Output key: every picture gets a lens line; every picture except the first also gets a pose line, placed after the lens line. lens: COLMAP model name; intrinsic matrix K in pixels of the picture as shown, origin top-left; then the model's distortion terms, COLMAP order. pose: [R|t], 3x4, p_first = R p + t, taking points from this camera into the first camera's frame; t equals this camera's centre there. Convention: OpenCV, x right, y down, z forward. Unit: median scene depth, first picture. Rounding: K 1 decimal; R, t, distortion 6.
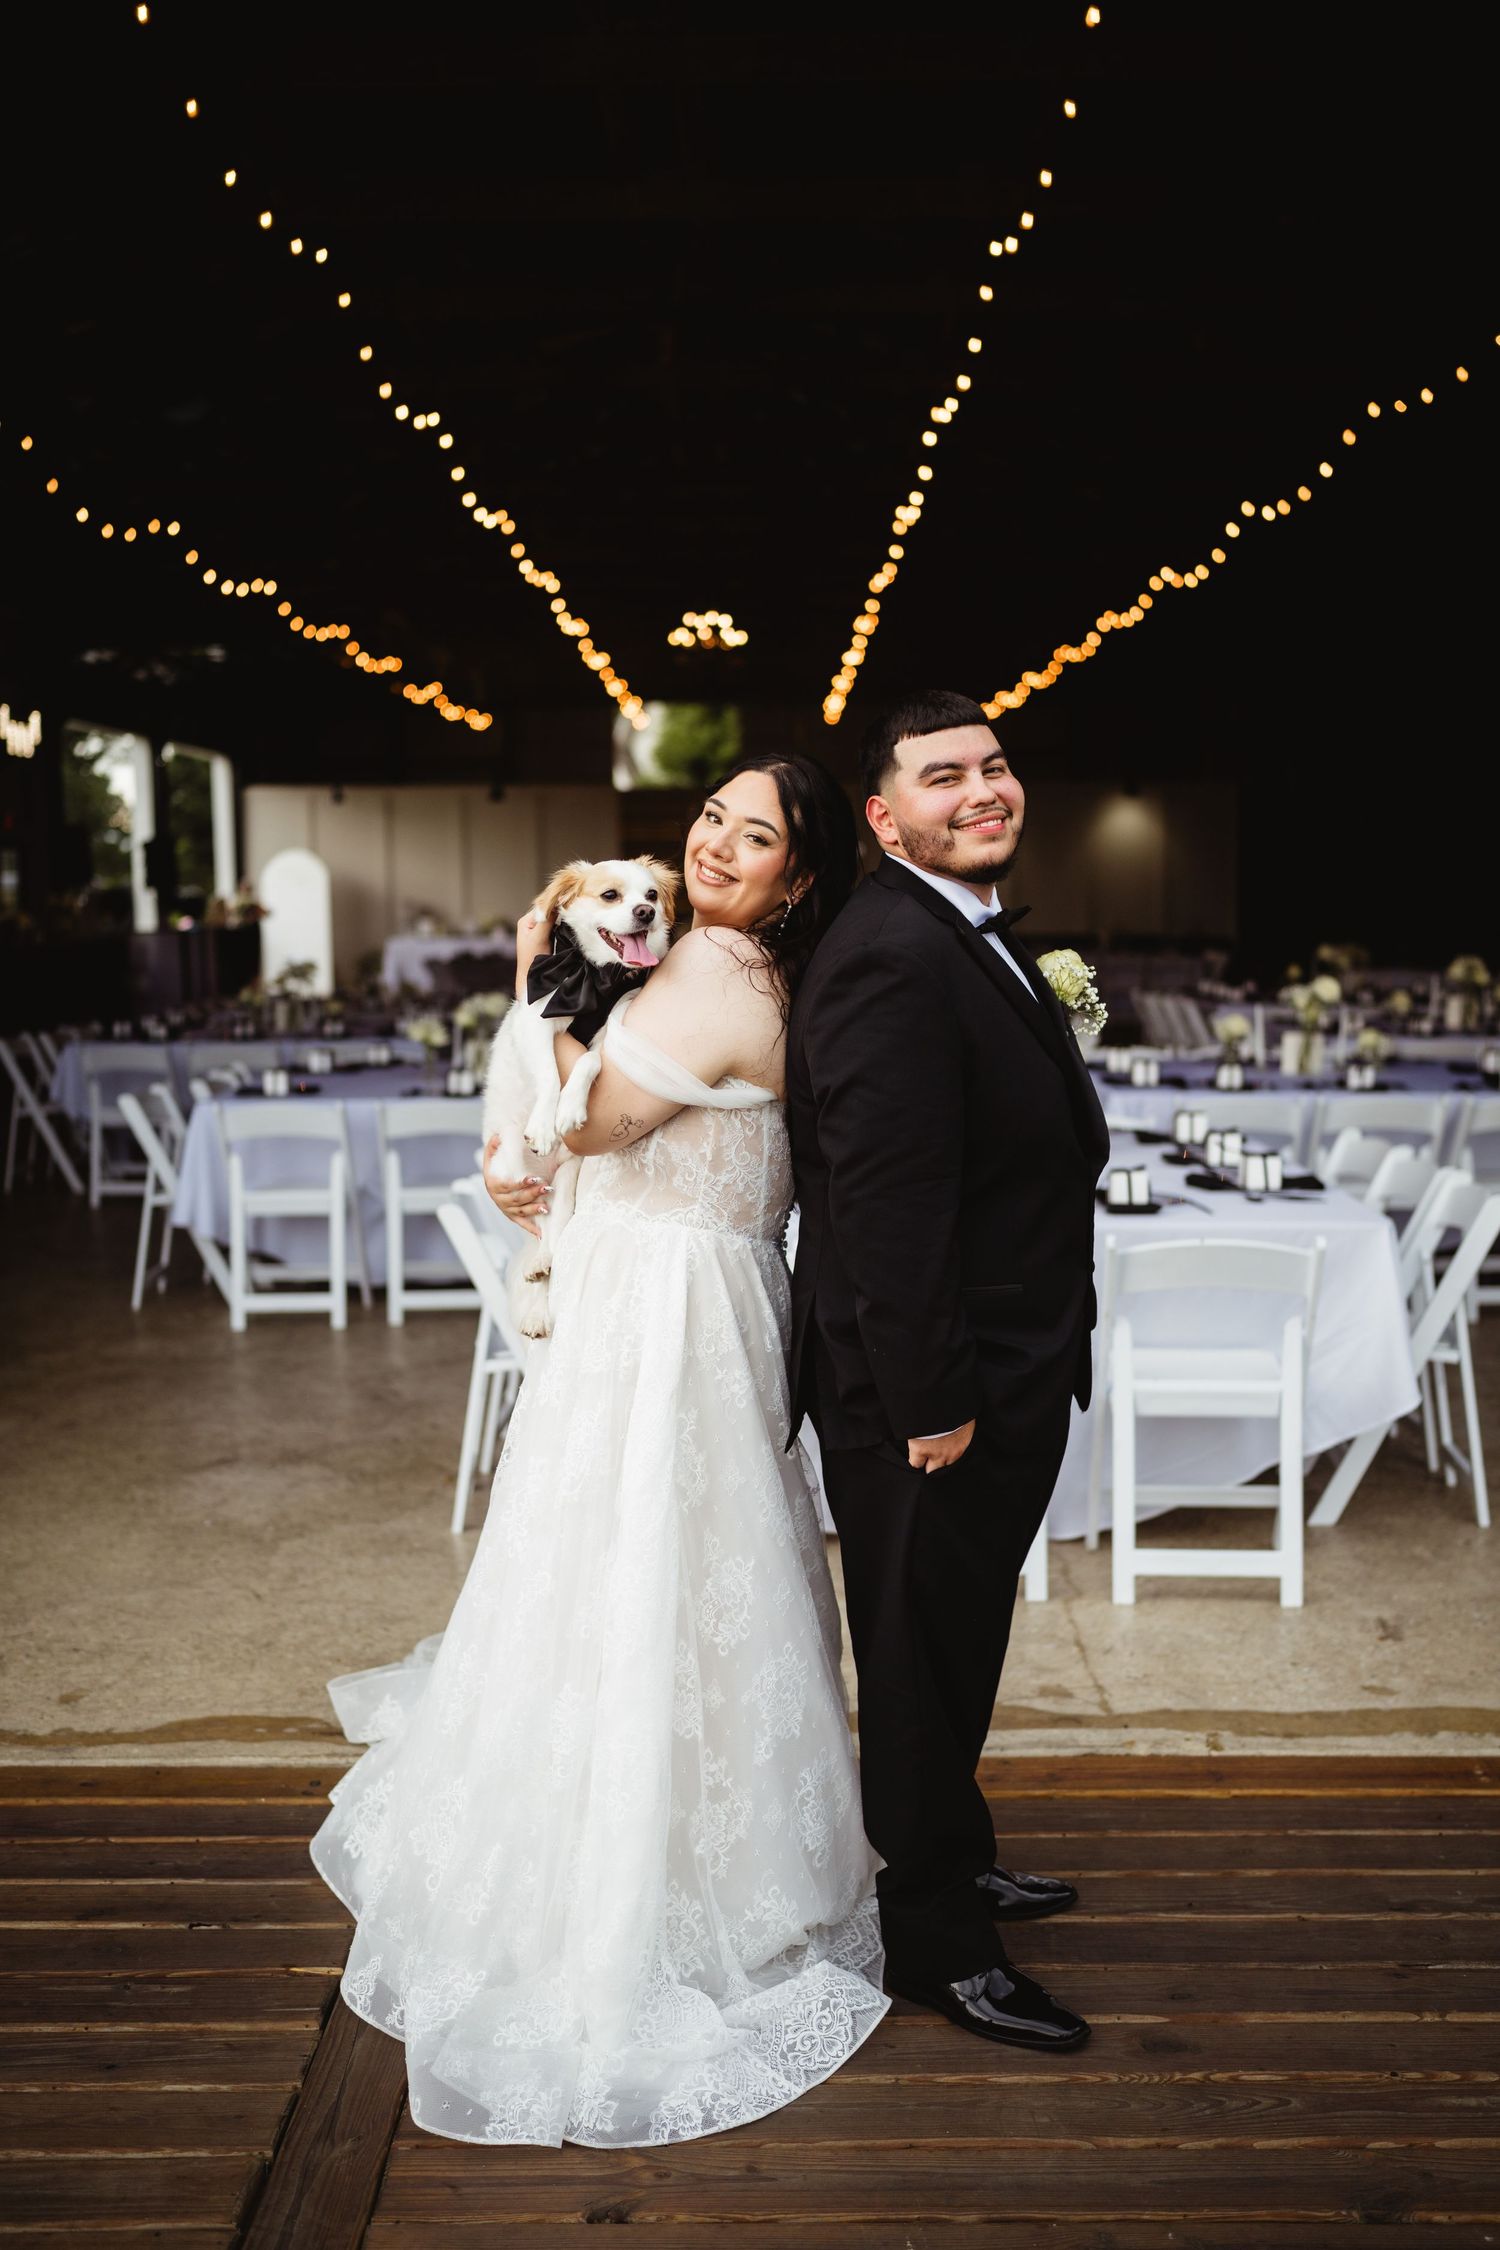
lens RADIAL K [[2164.4, 0, 756.6], [0, 2164.4, 1172.3], [0, 0, 1]] dist [-0.054583, 0.164150]
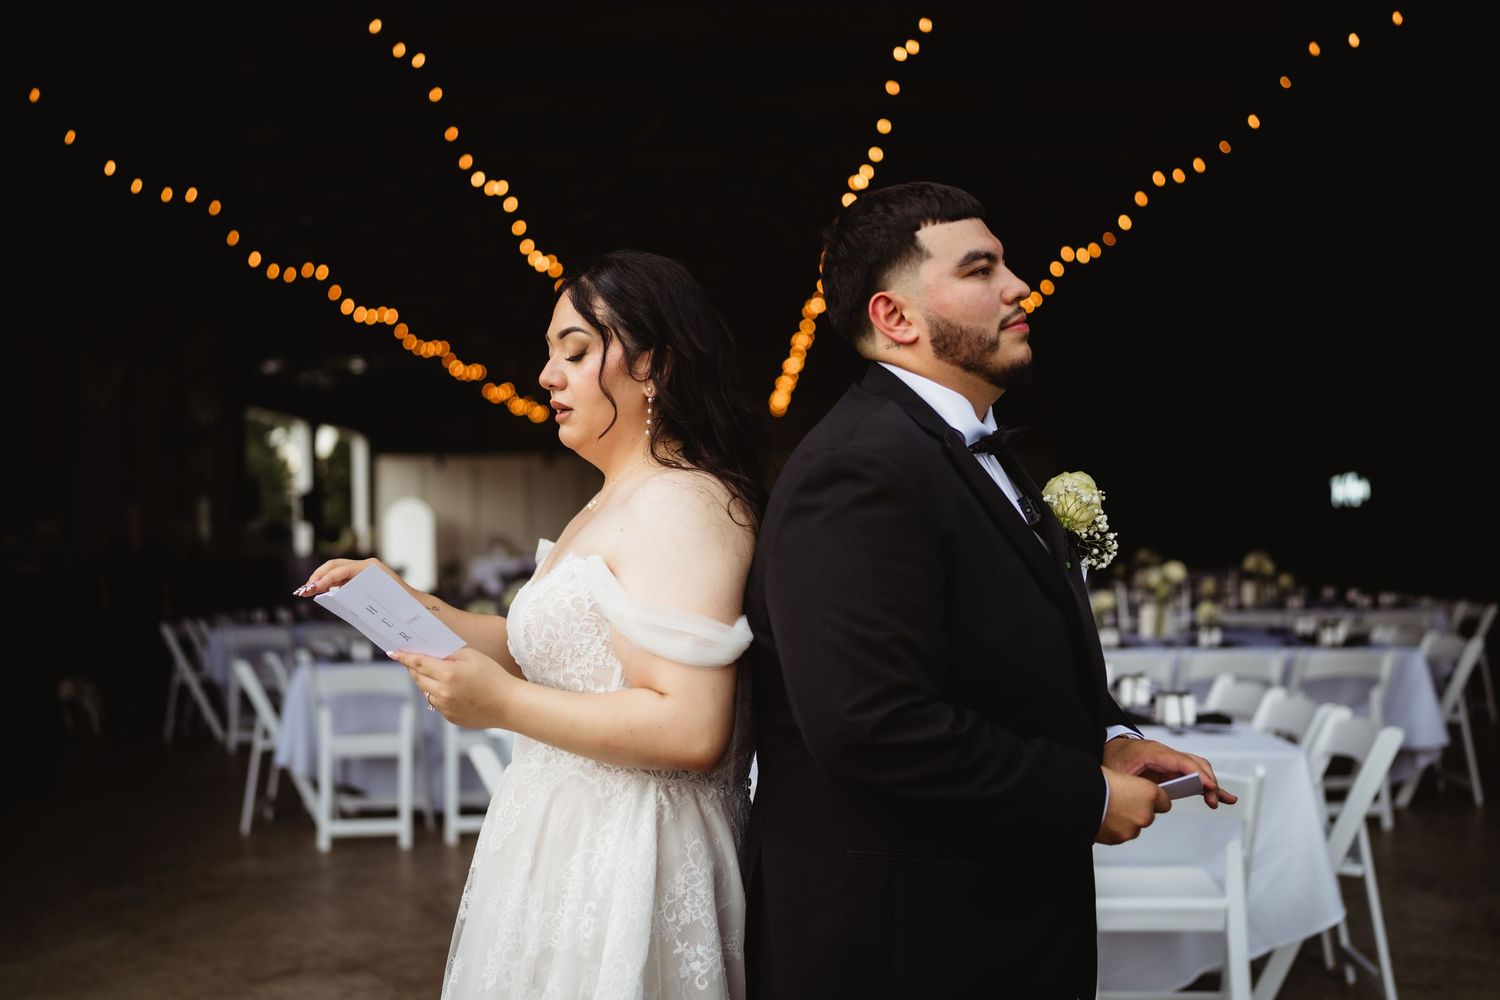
lens RADIAL K [[1485.9, 0, 753.0], [0, 1485.9, 522.4], [0, 0, 1]] dist [-0.012076, 0.158281]
pose [[0.999813, -0.009065, 0.017107, -0.007502], [0.011247, 0.991174, -0.132088, 0.002514], [-0.015758, 0.132256, 0.991090, 0.145021]]
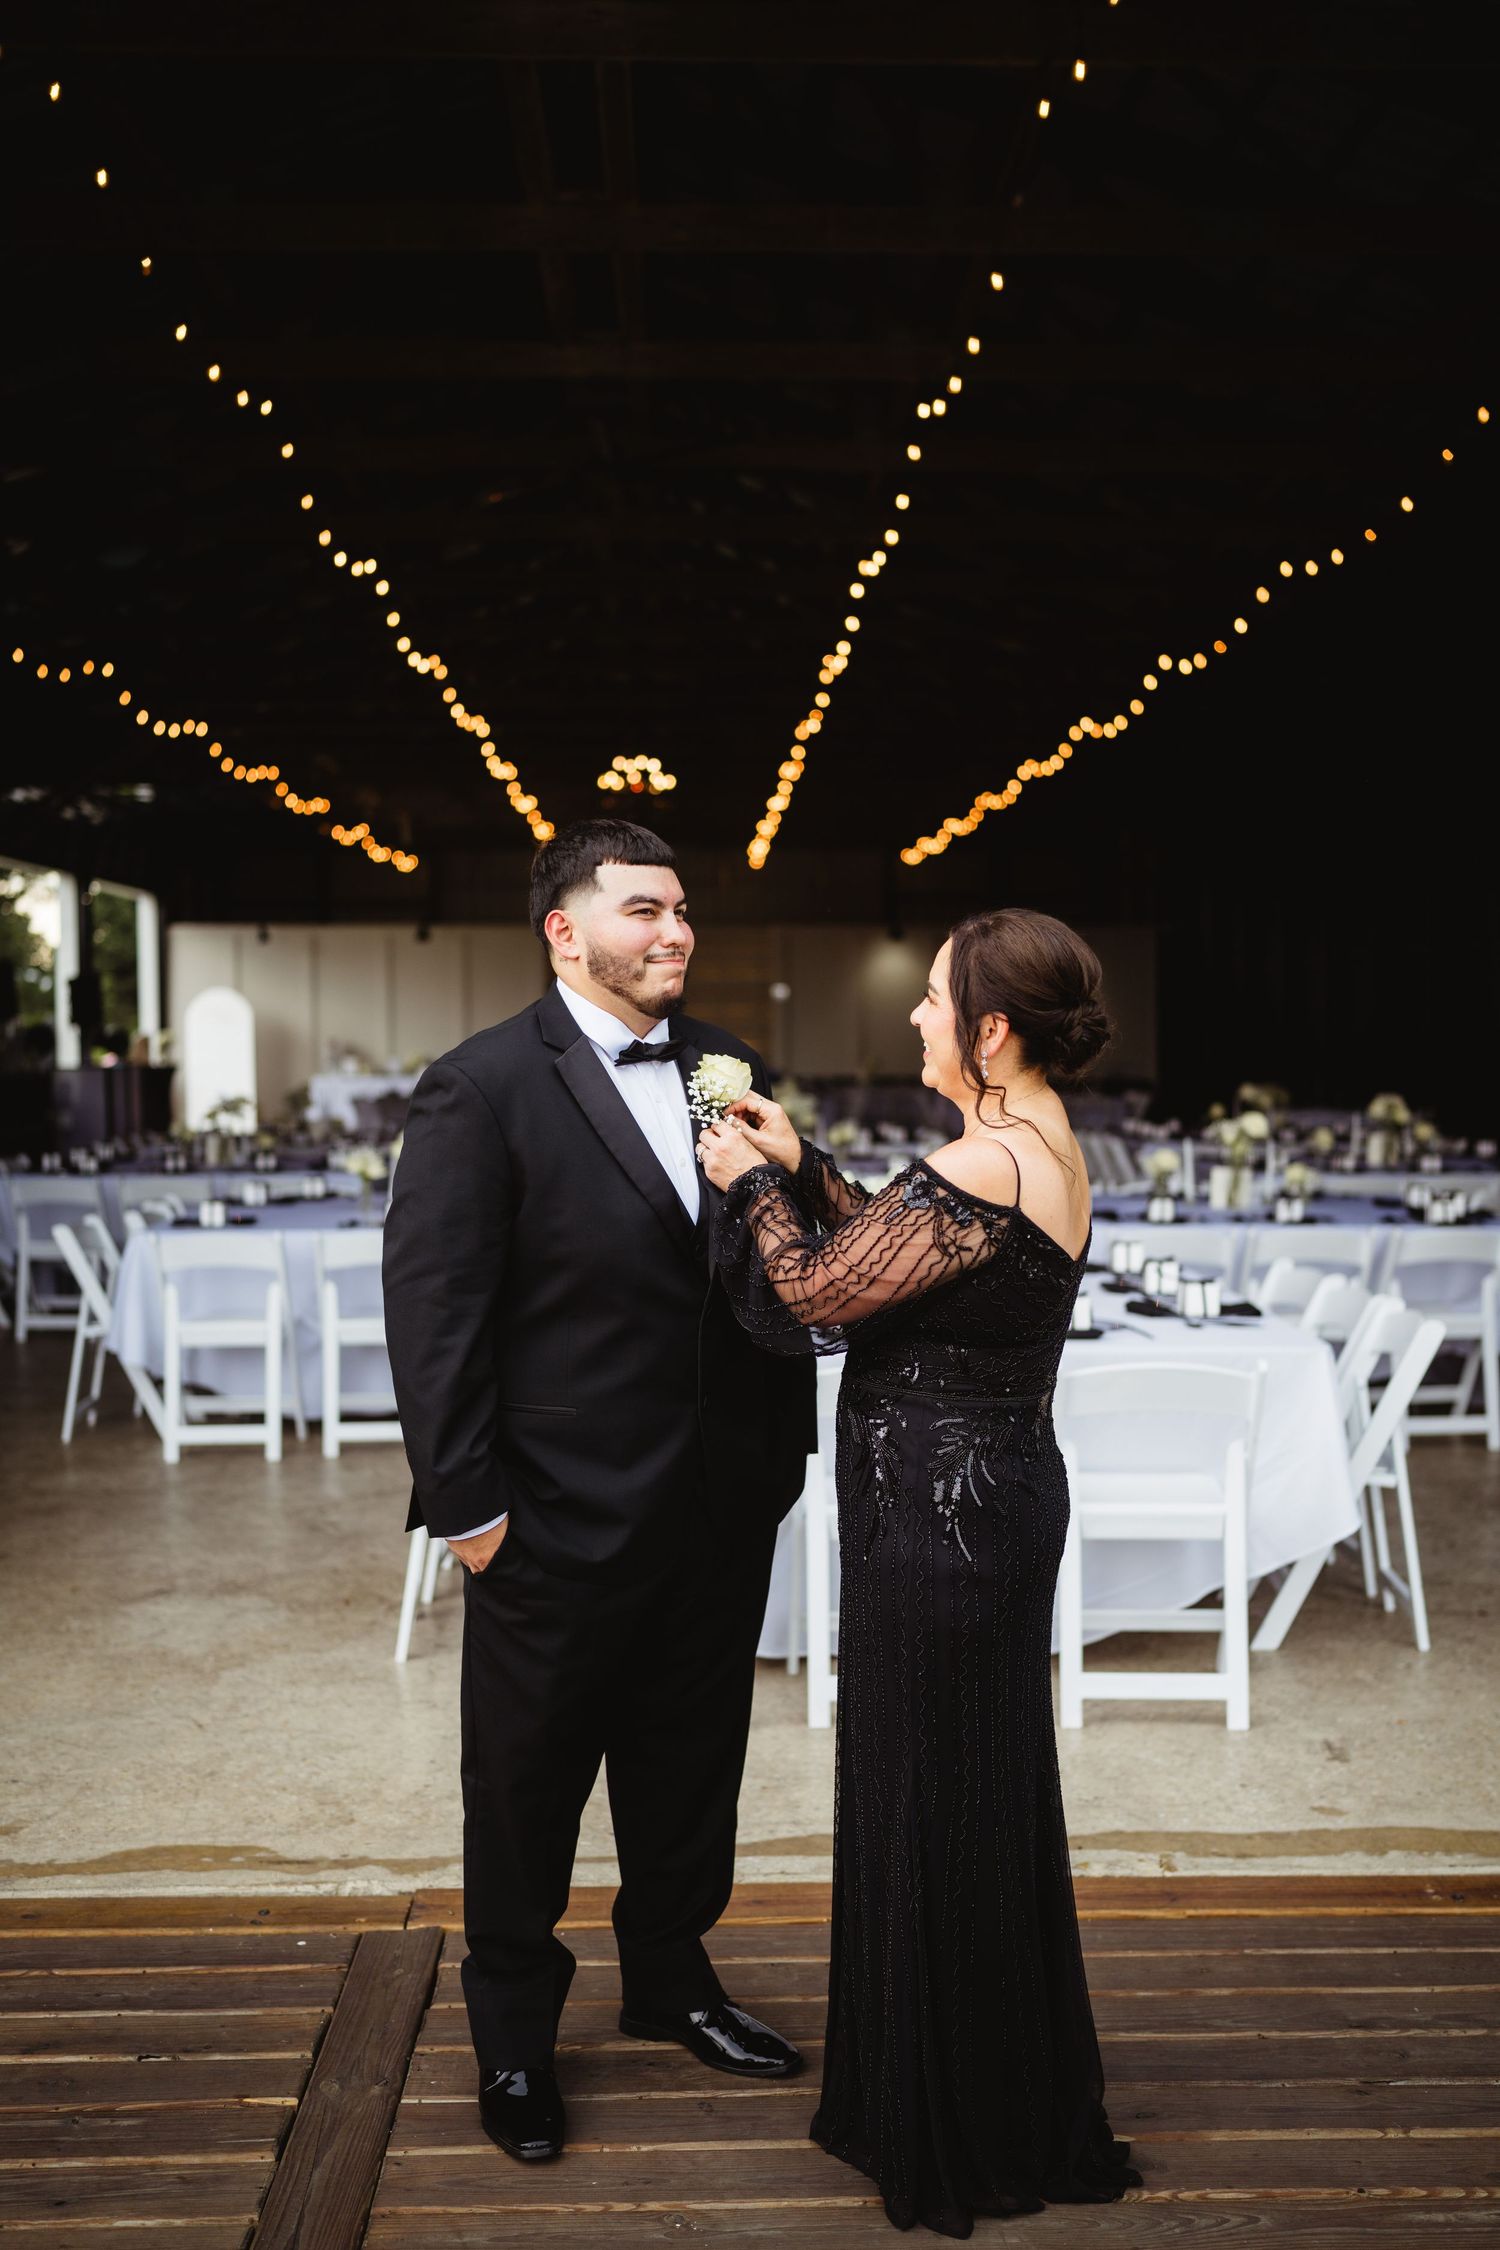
lens RADIAL K [[2164.4, 0, 756.6], [0, 2164.4, 1172.3], [0, 0, 1]] dist [-0.054583, 0.164150]
pose [[0.999369, 0.002917, 0.035400, -0.008089], [-0.000614, 0.997892, -0.064887, 0.004965], [-0.035515, 0.064825, 0.997265, -0.006870]]
